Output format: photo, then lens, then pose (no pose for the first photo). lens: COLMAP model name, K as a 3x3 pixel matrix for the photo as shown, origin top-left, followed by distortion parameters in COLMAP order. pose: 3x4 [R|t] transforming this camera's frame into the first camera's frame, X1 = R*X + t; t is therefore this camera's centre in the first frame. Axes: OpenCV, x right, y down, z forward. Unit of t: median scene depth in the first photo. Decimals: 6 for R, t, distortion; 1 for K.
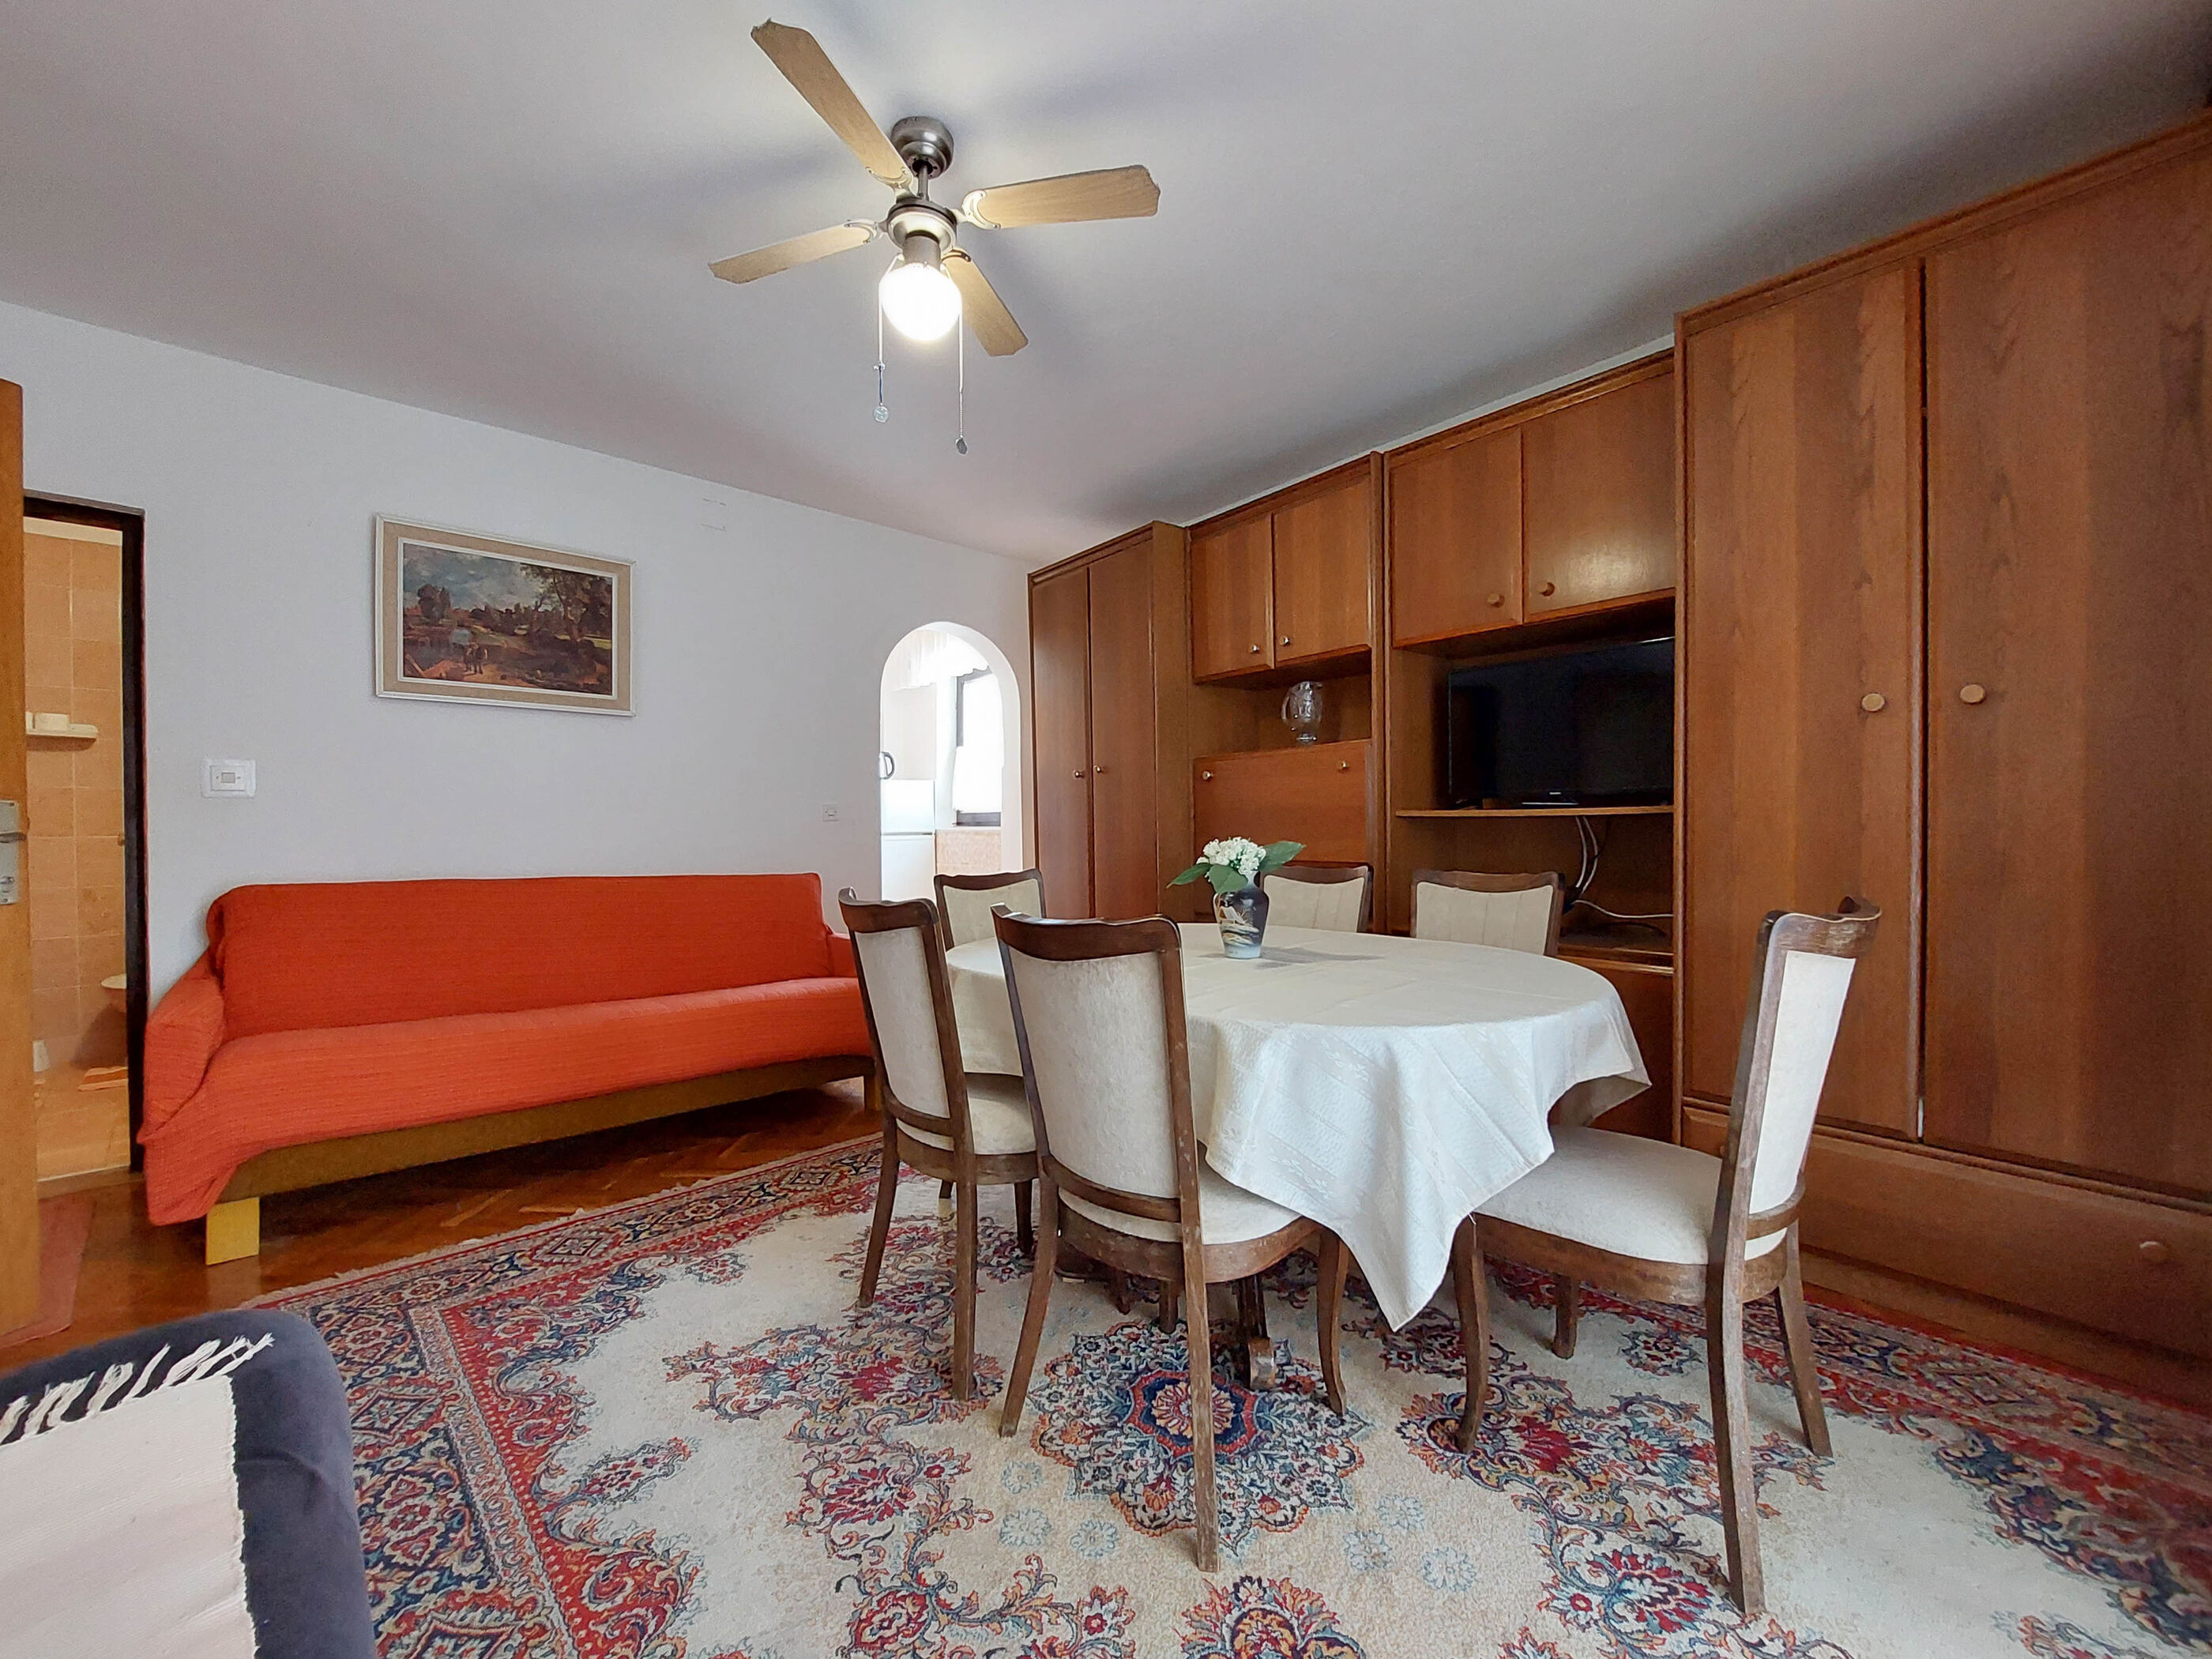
lens RADIAL K [[885.8, 0, 1155.4], [0, 885.8, 807.1], [0, 0, 1]] dist [-0.018821, 0.000144]
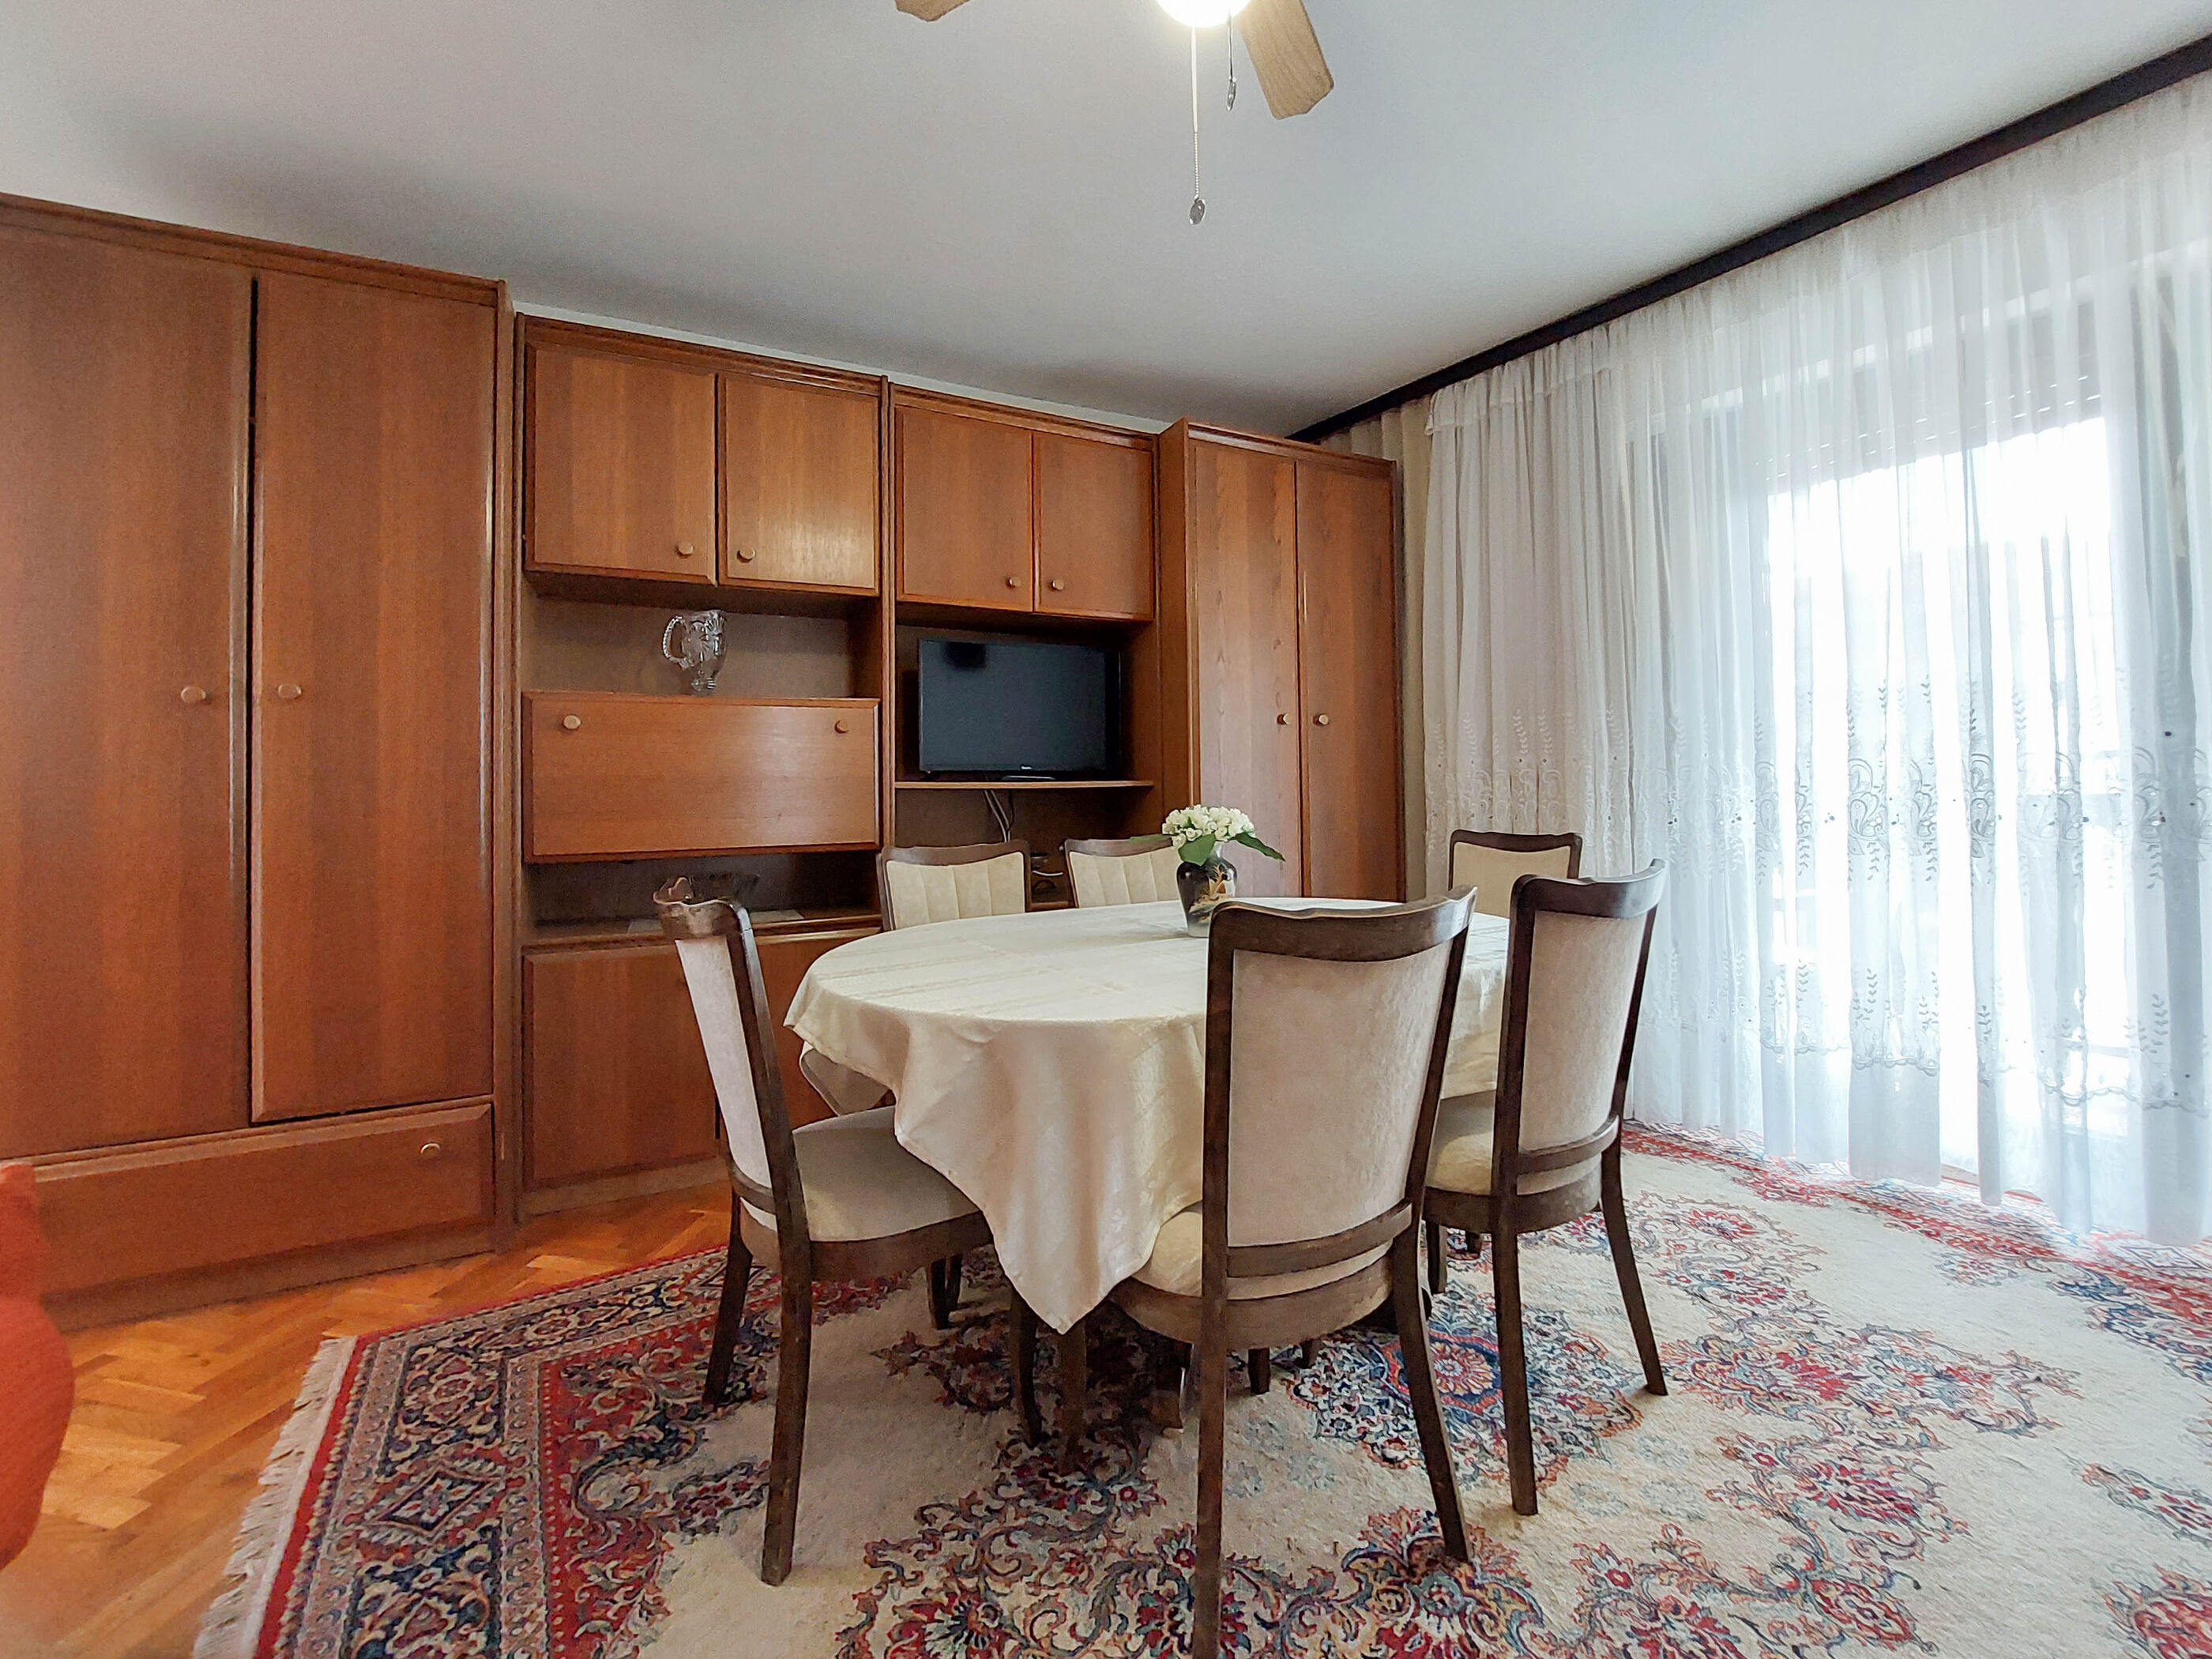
lens RADIAL K [[919.5, 0, 1075.5], [0, 919.5, 762.5], [0, 0, 1]] dist [-0.021179, 0.001849]
pose [[0.250739, 0.046542, 0.966935, -1.063011], [-0.000289, 0.998847, -0.048003, 0.050197], [-0.968055, 0.011756, 0.250464, 1.119579]]
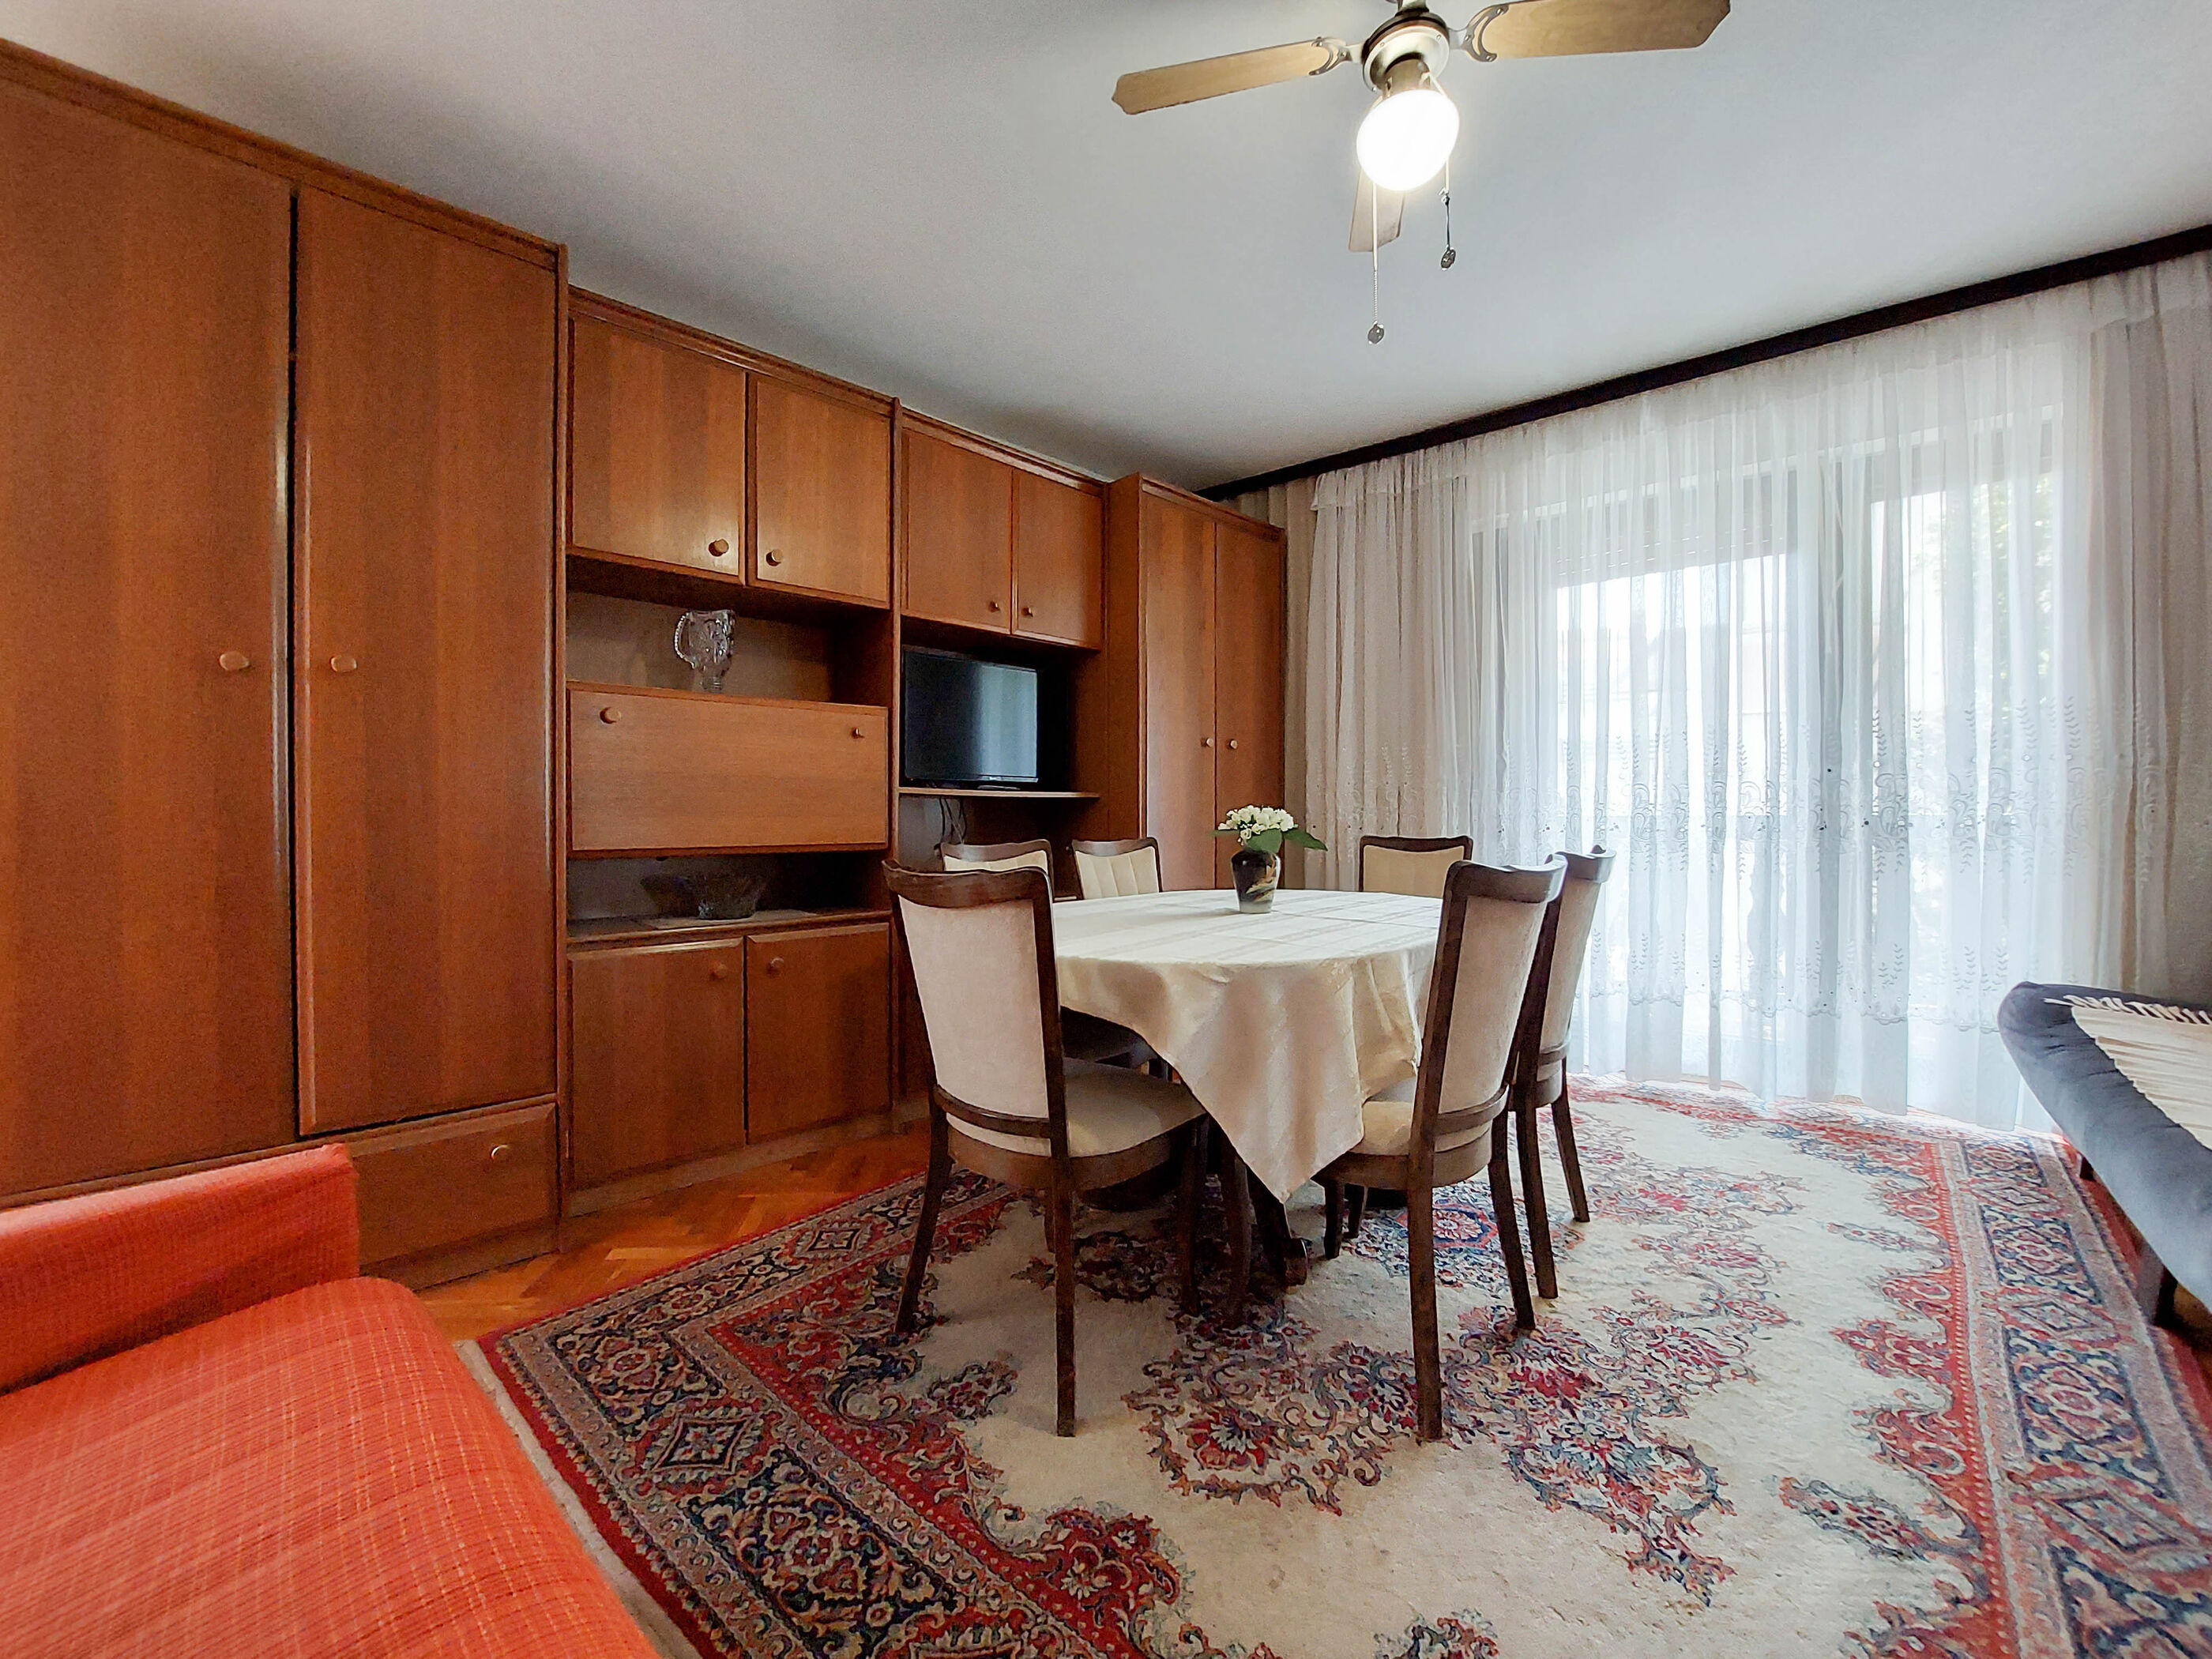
lens RADIAL K [[885.8, 0, 1083.8], [0, 885.8, 818.2], [0, 0, 1]] dist [-0.018821, 0.000144]
pose [[-0.037997, 0.015887, 0.999152, -1.253011], [-0.008911, 0.999828, -0.016236, 0.092263], [-0.999238, -0.009521, -0.037849, 1.576850]]
